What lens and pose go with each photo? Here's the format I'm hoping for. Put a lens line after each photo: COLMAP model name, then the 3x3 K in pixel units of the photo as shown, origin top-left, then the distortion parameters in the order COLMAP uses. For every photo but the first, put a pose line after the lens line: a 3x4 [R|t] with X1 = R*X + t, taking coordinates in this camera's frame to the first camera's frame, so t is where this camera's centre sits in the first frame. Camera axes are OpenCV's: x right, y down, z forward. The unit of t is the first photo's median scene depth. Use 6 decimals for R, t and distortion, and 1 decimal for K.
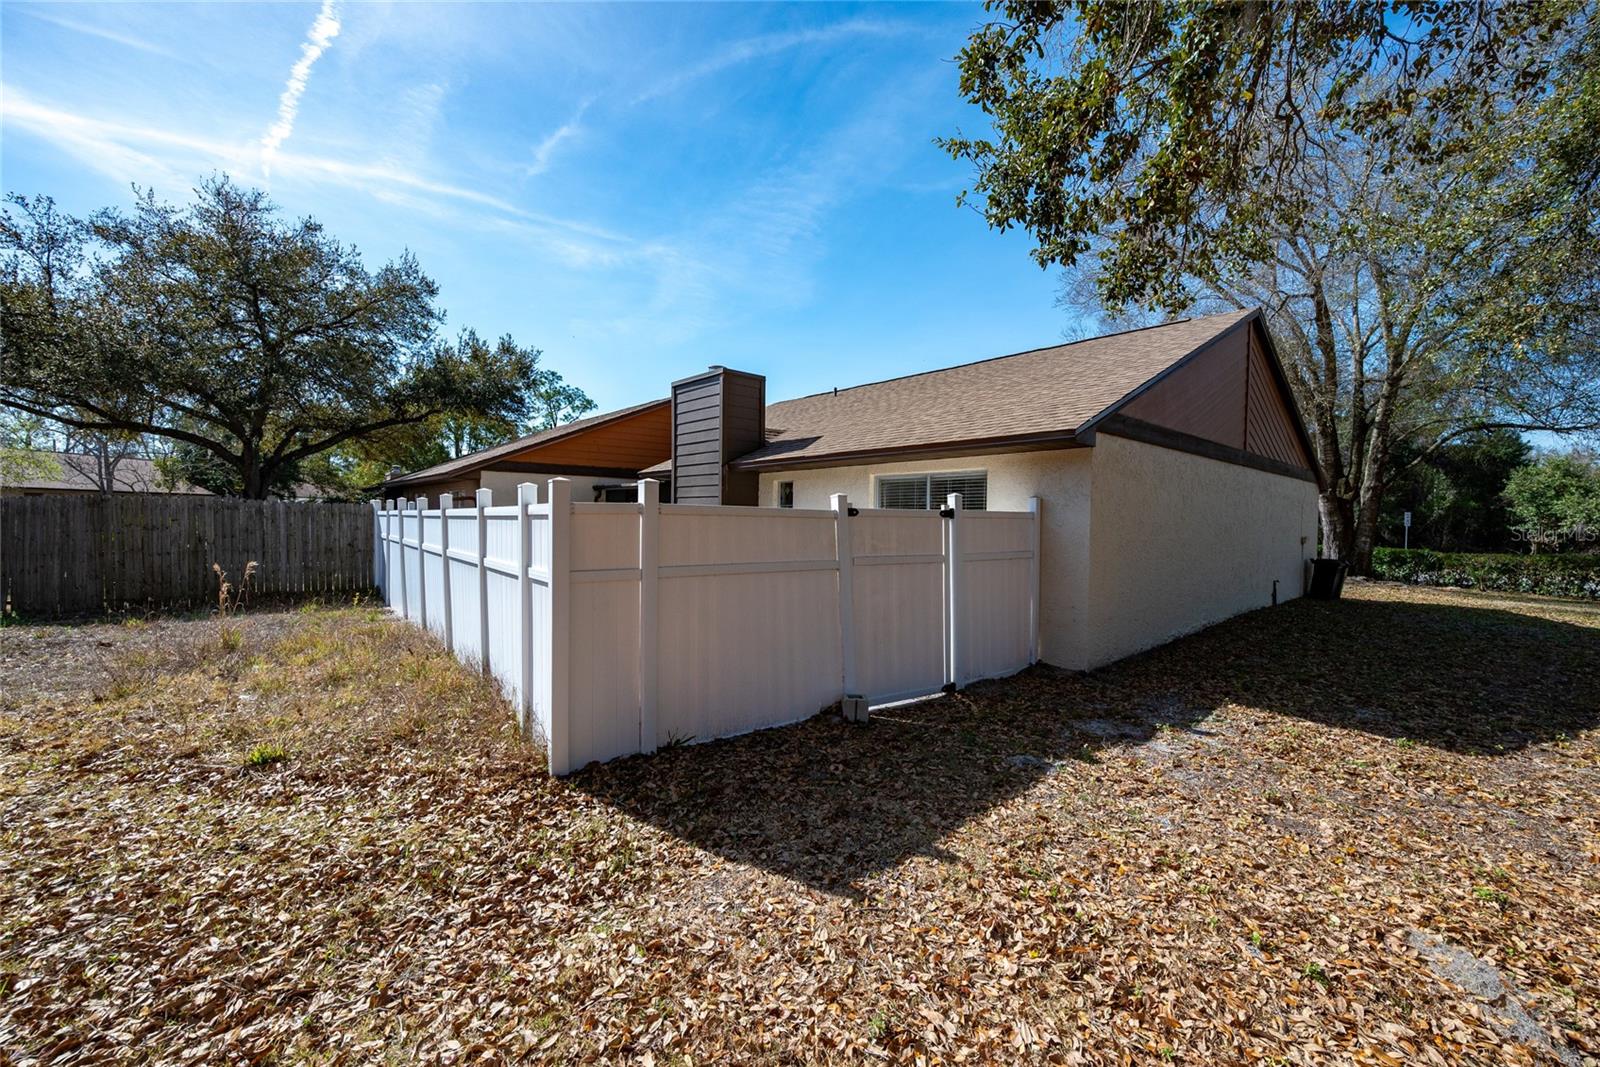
lens RADIAL K [[605.0, 0, 802.4], [0, 605.0, 509.9], [0, 0, 1]] dist [-0.000991, 0.000009]
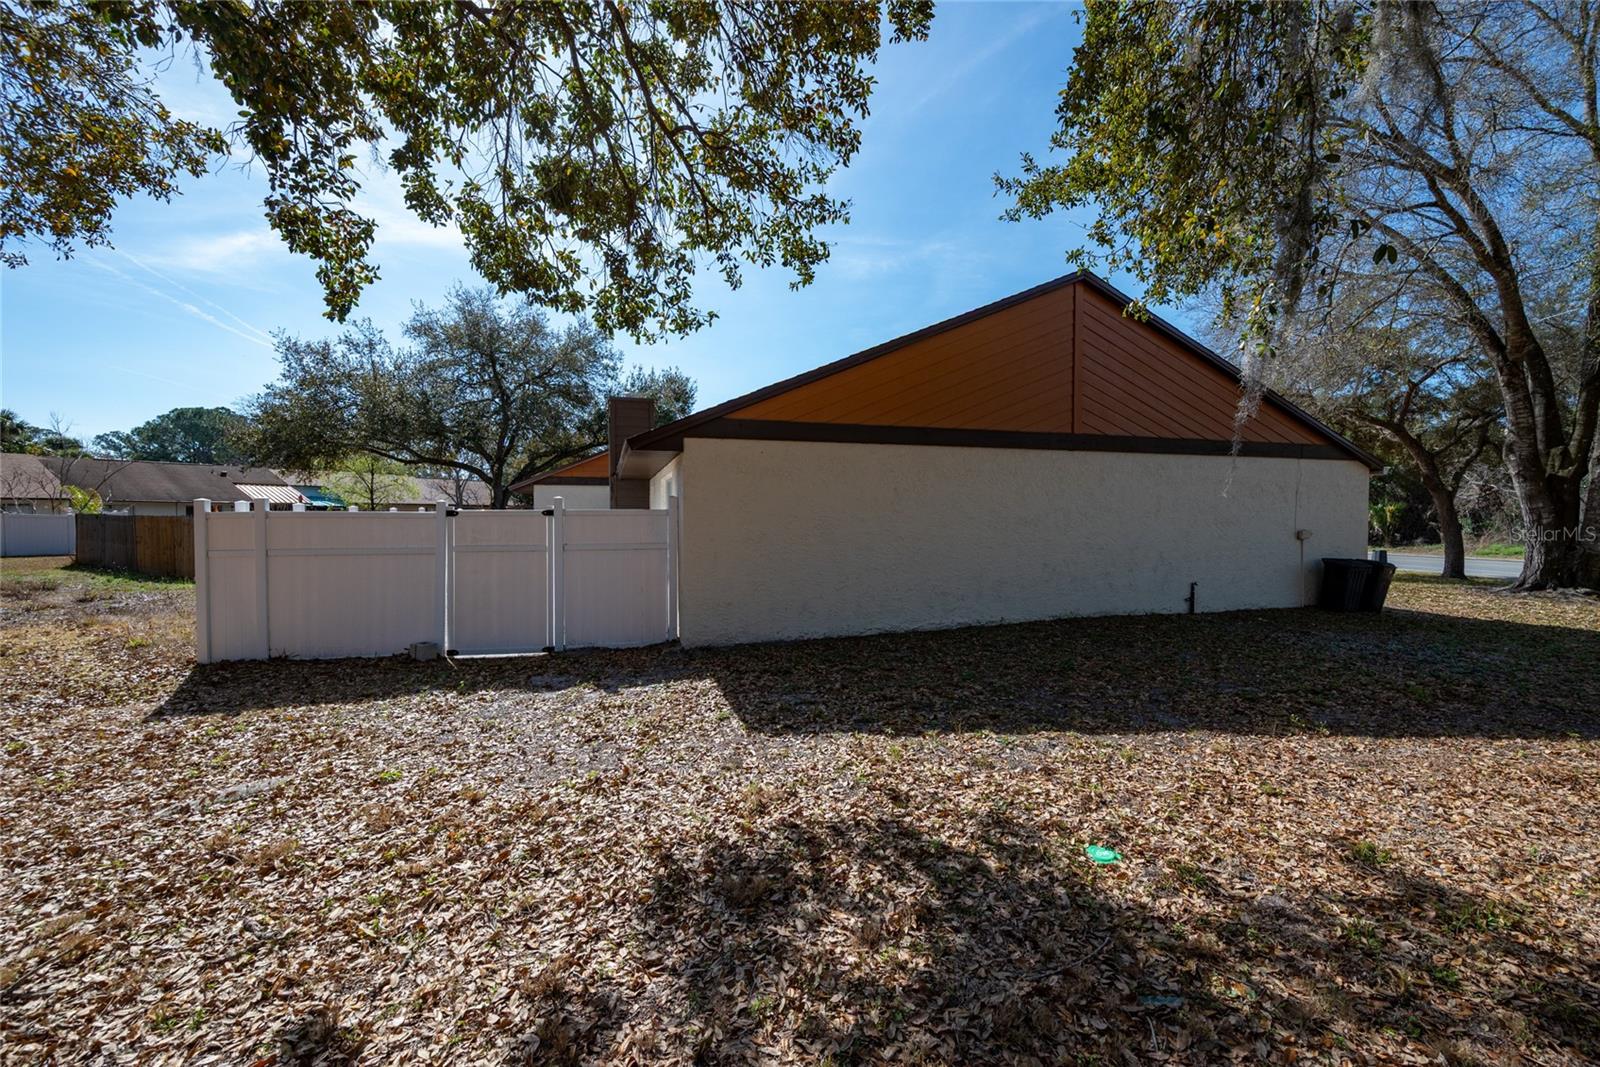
lens RADIAL K [[605.0, 0, 802.4], [0, 605.0, 509.9], [0, 0, 1]] dist [-0.000991, 0.000009]
pose [[0.919053, -0.020019, -0.393625, 0.361581], [0.020493, 0.999786, -0.002998, 0.004031], [0.393601, -0.005311, 0.919266, 0.009792]]
